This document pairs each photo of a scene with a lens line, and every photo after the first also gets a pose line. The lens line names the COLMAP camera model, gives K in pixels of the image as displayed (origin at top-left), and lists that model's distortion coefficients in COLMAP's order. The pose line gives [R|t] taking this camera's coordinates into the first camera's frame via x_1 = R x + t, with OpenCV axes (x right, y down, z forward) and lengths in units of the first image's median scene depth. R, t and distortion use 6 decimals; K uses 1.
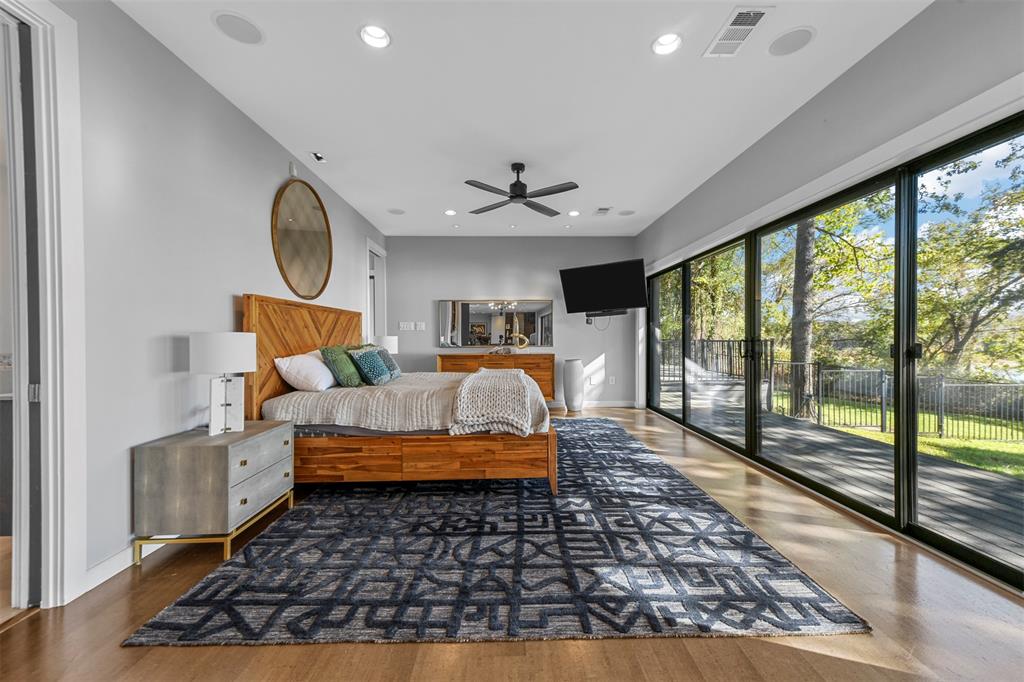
lens RADIAL K [[397.7, 0, 509.7], [0, 397.7, 341.6], [0, 0, 1]] dist [0.015535, 0.000106]
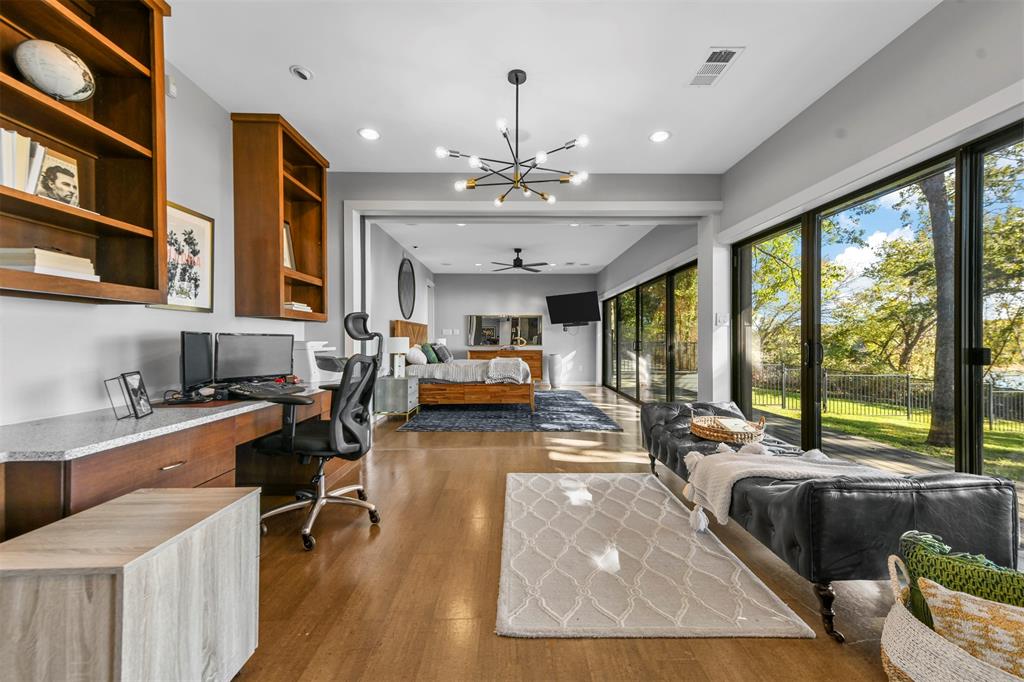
lens RADIAL K [[397.7, 0, 511.1], [0, 397.7, 339.5], [0, 0, 1]] dist [0.015535, 0.000106]
pose [[0.999922, 0.004639, -0.011584, 0.008777], [-0.004755, 0.999939, -0.009992, 0.005894], [0.011537, 0.010047, 0.999883, -0.666467]]
